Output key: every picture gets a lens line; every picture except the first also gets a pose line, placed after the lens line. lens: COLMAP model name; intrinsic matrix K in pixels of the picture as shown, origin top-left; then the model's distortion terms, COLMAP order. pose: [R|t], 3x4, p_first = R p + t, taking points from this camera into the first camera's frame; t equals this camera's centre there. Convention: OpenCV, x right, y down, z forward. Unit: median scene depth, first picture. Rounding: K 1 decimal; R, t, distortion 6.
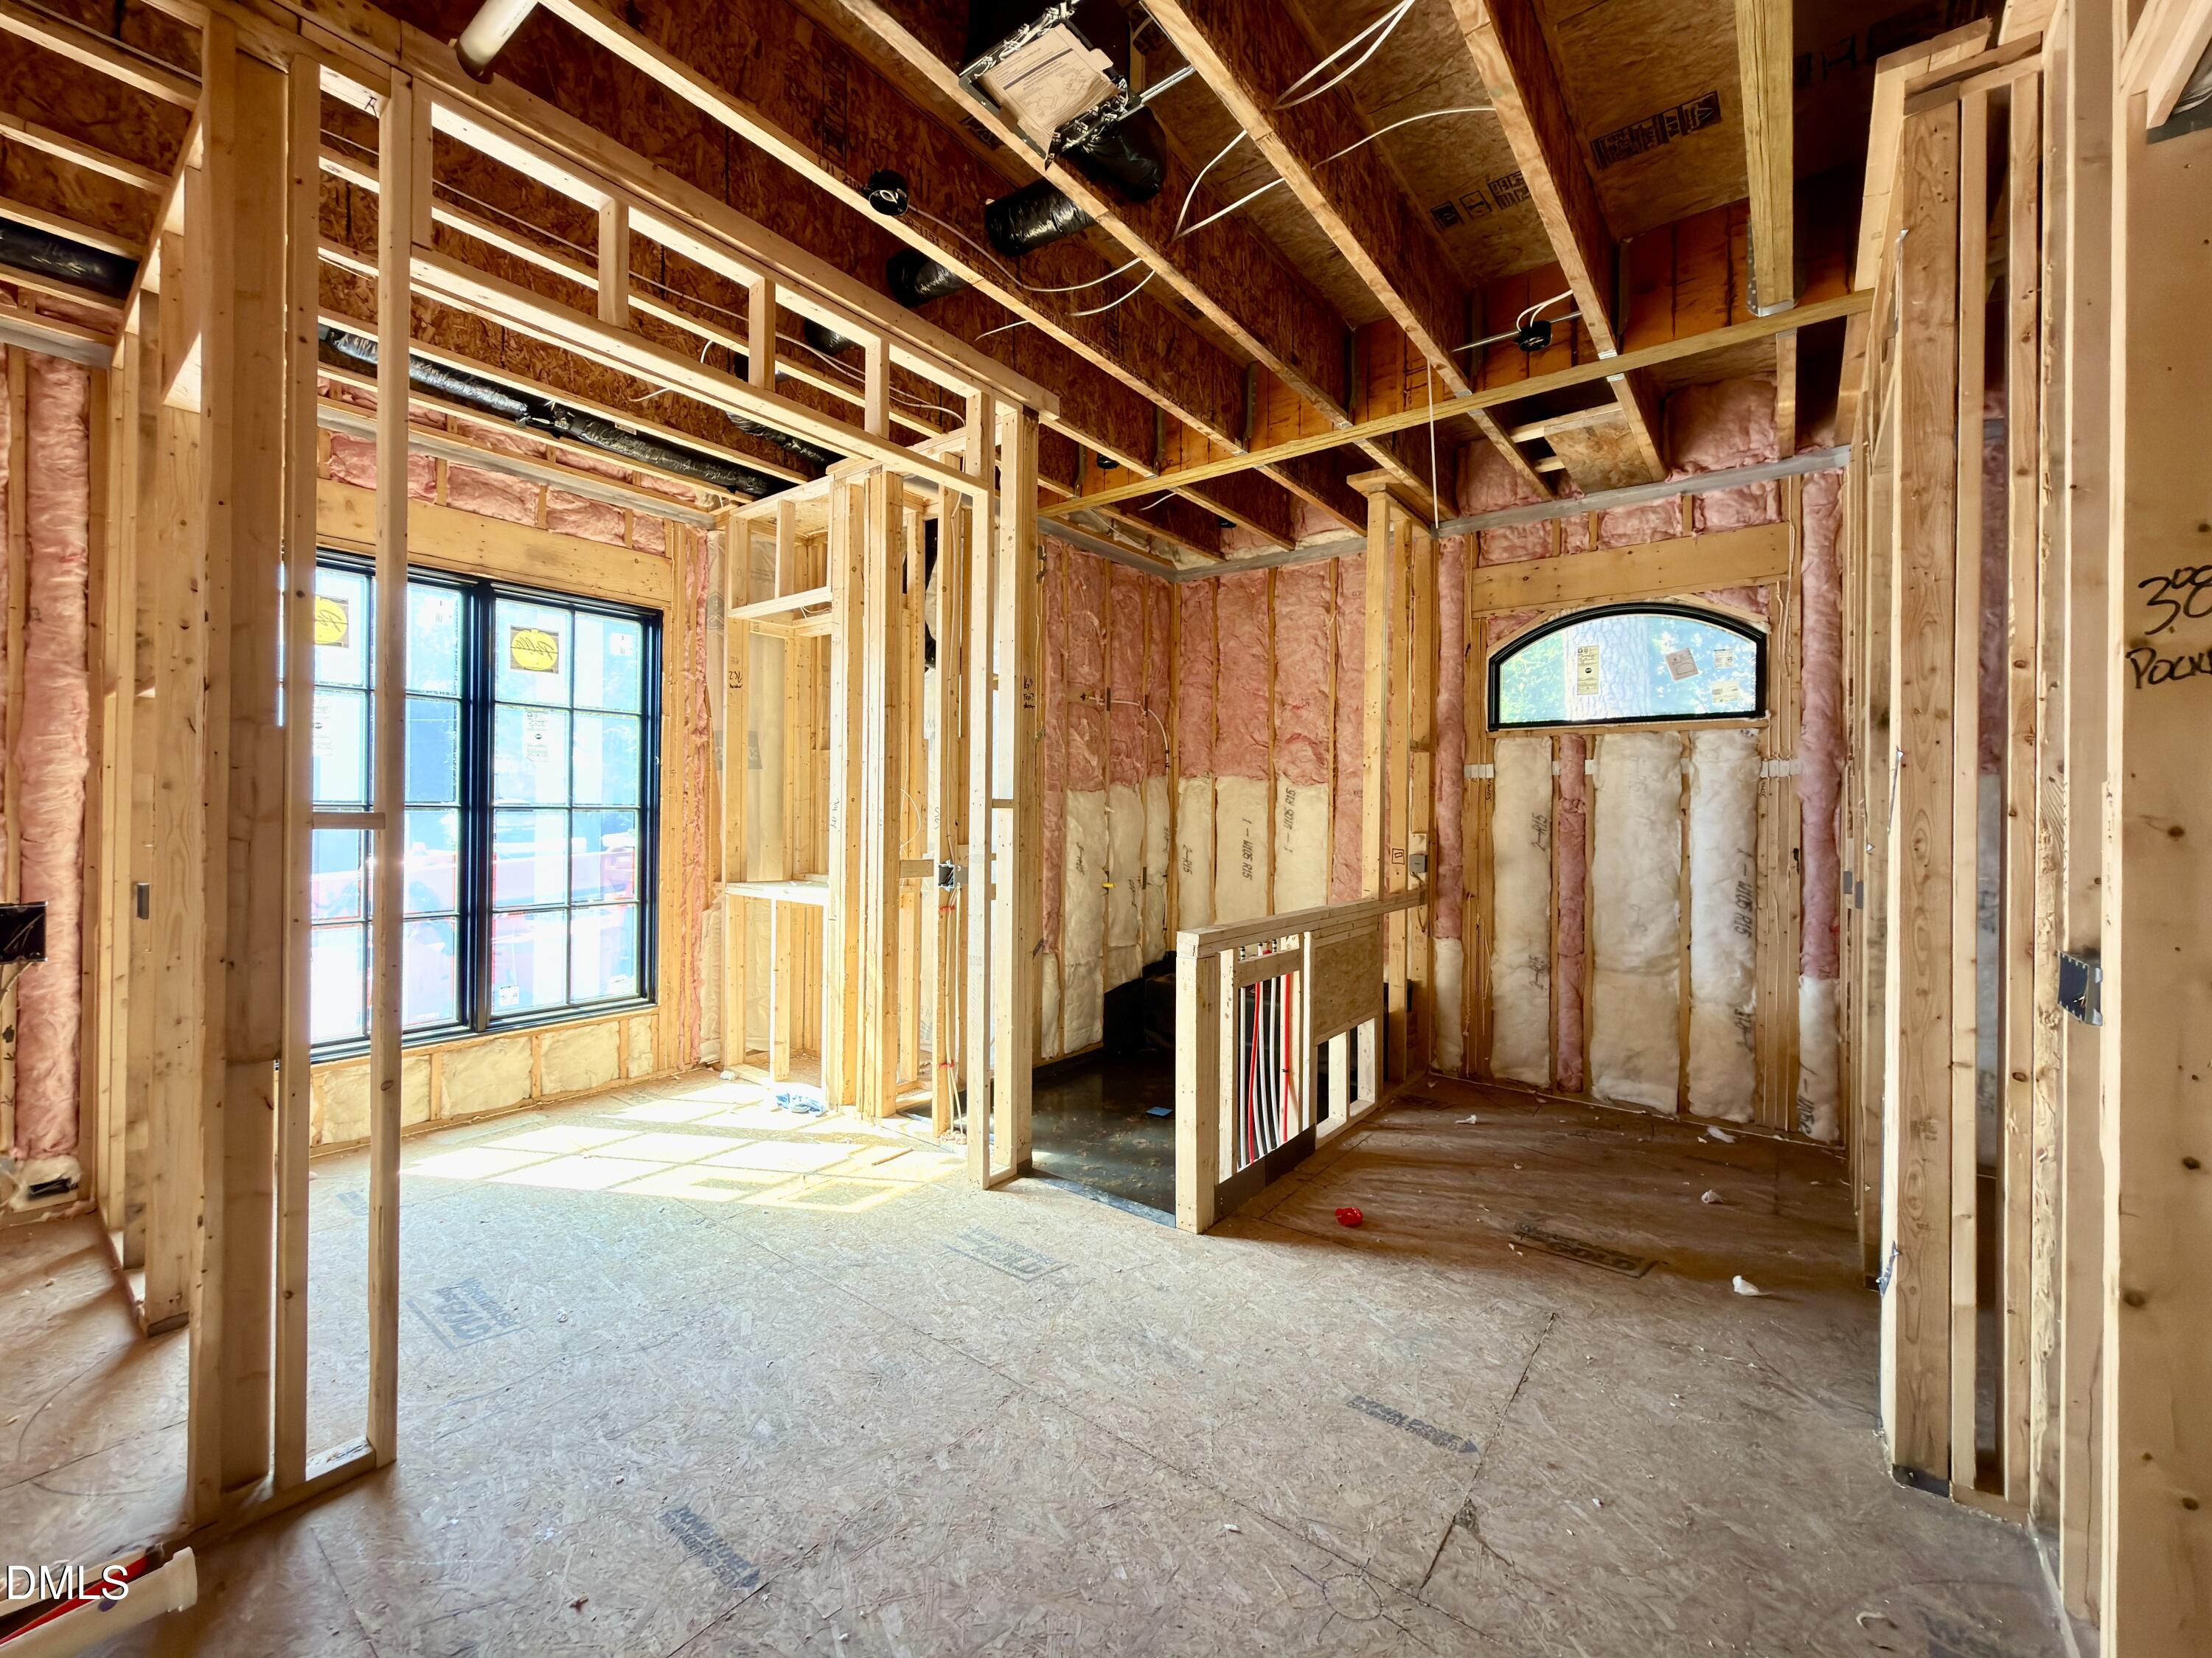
lens RADIAL K [[890.3, 0, 1073.3], [0, 890.3, 800.4], [0, 0, 1]] dist [0.002943, -0.000411]
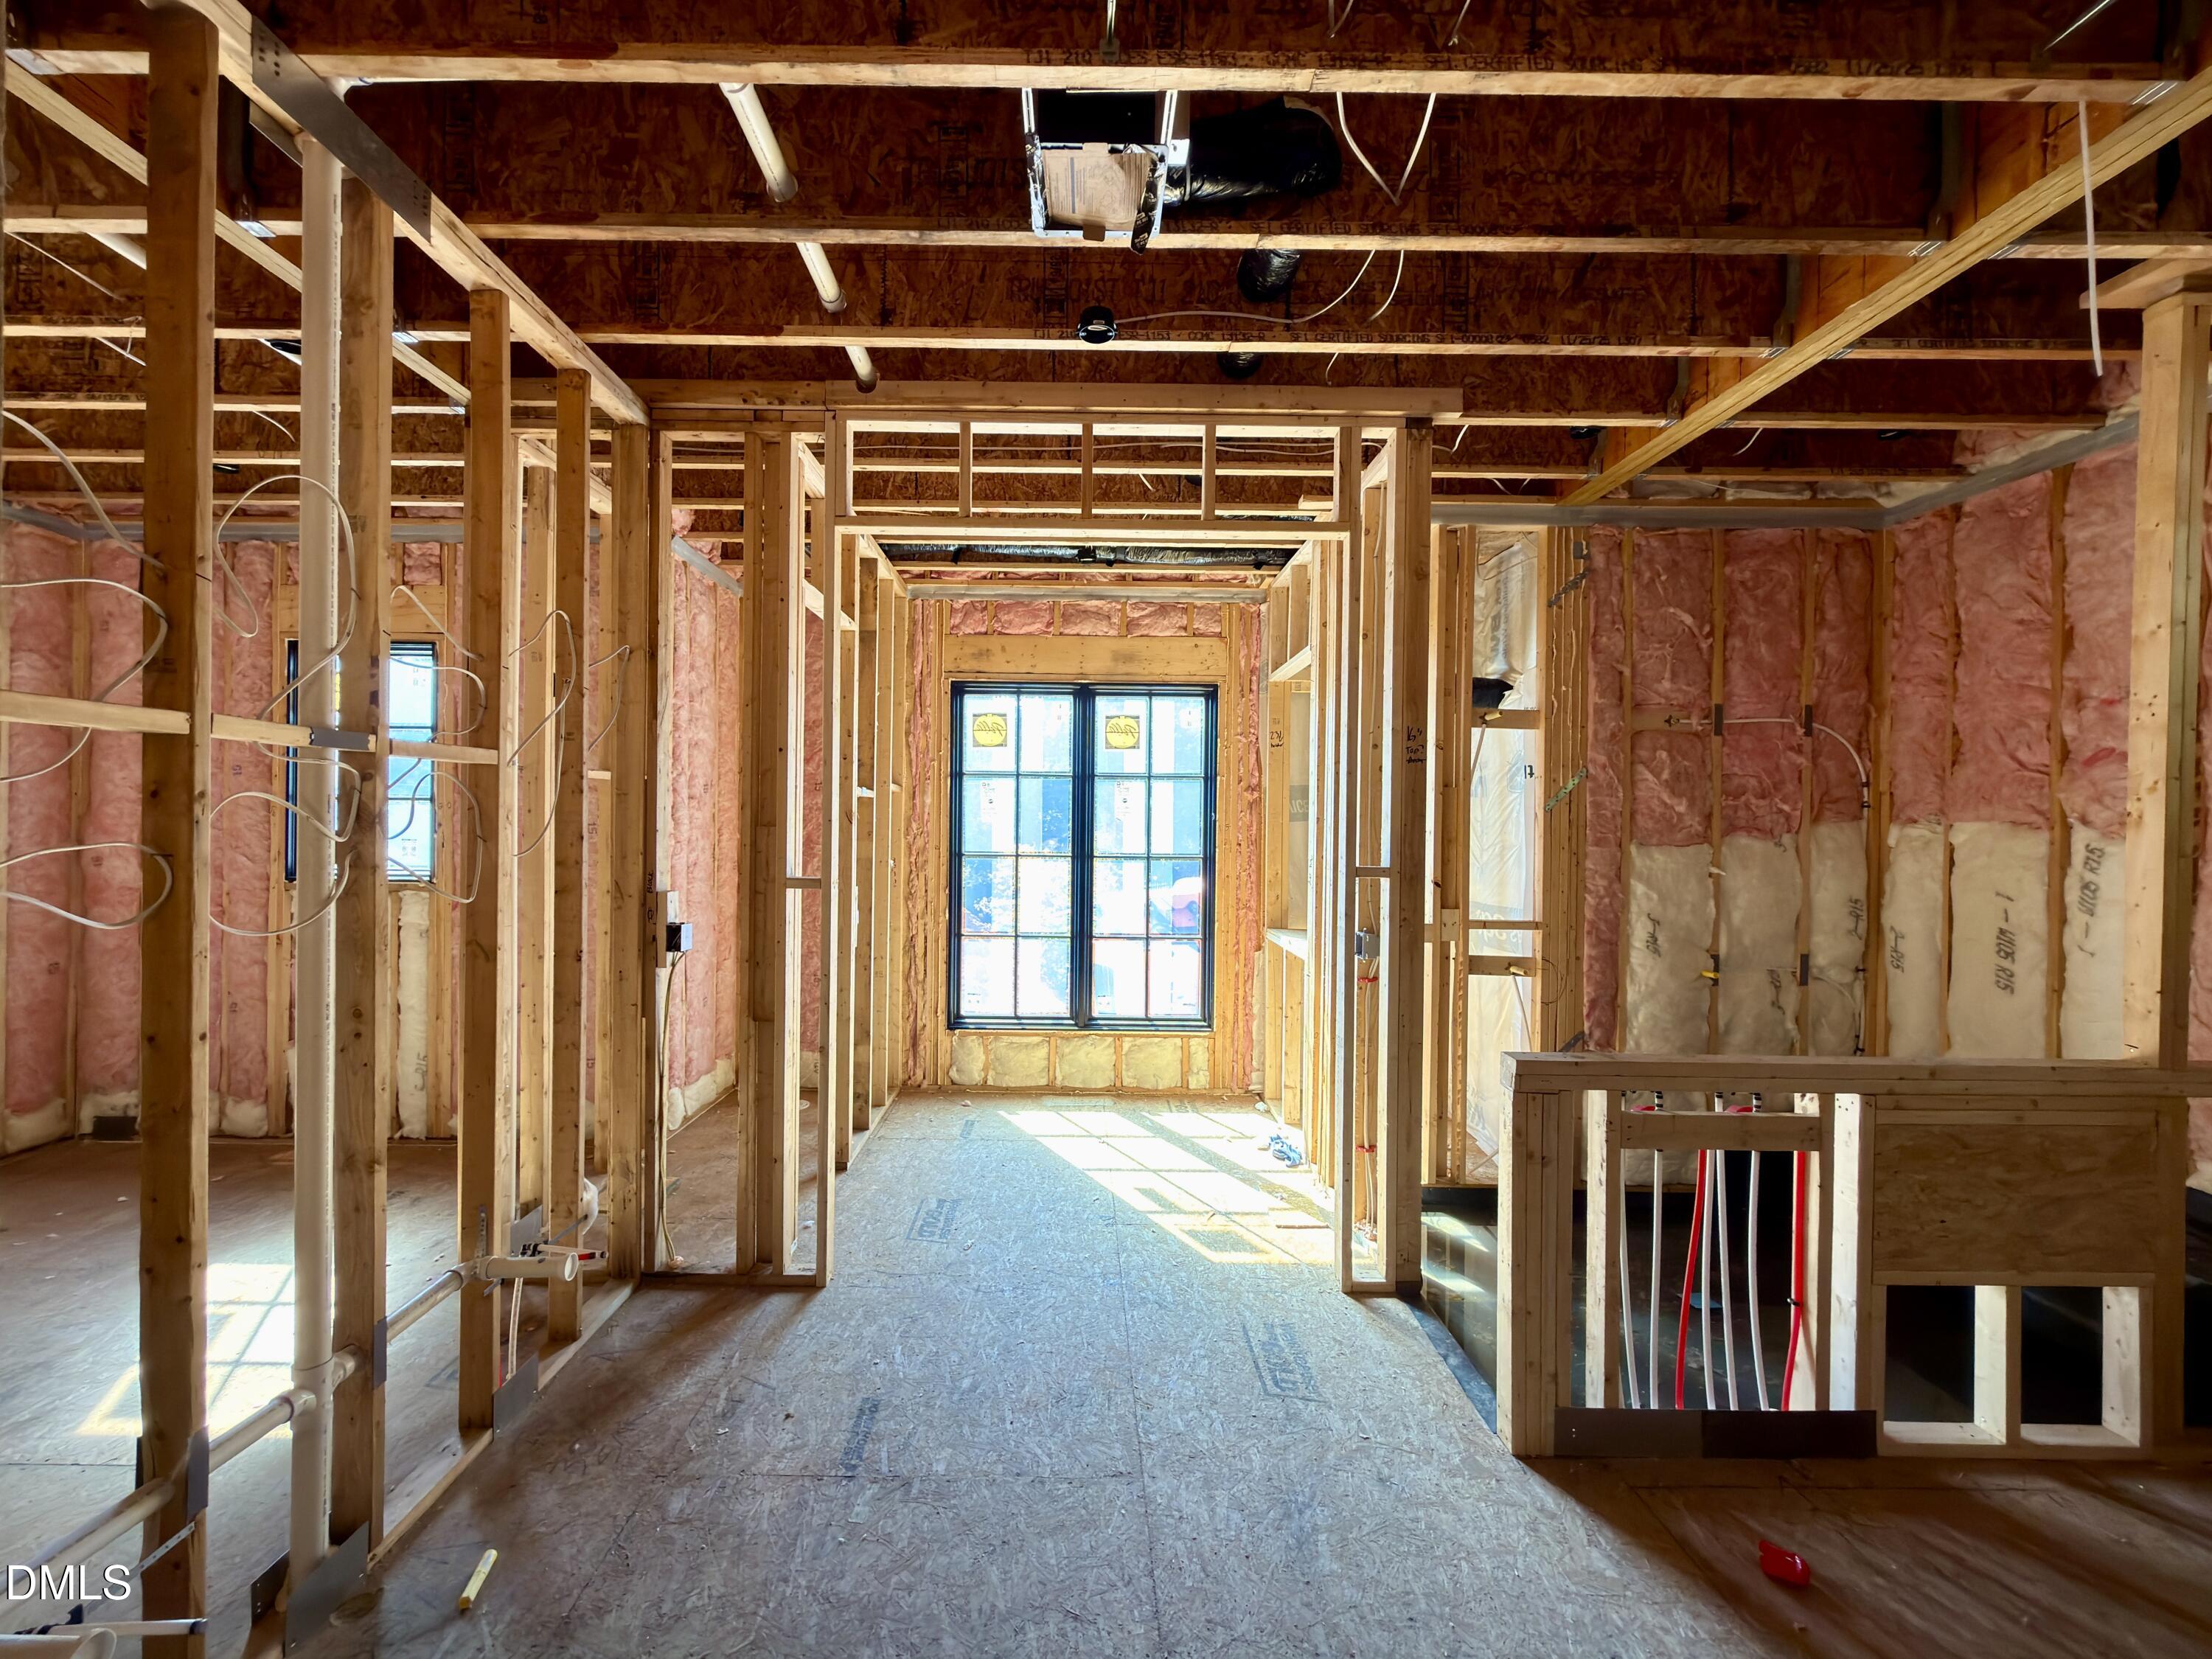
lens RADIAL K [[890.4, 0, 1078.1], [0, 890.4, 822.2], [0, 0, 1]] dist [0.002943, -0.000411]
pose [[0.627222, -0.008205, -0.778797, 0.322225], [0.004873, 0.999966, -0.006610, -0.031244], [0.778825, 0.000351, 0.627241, 0.150230]]
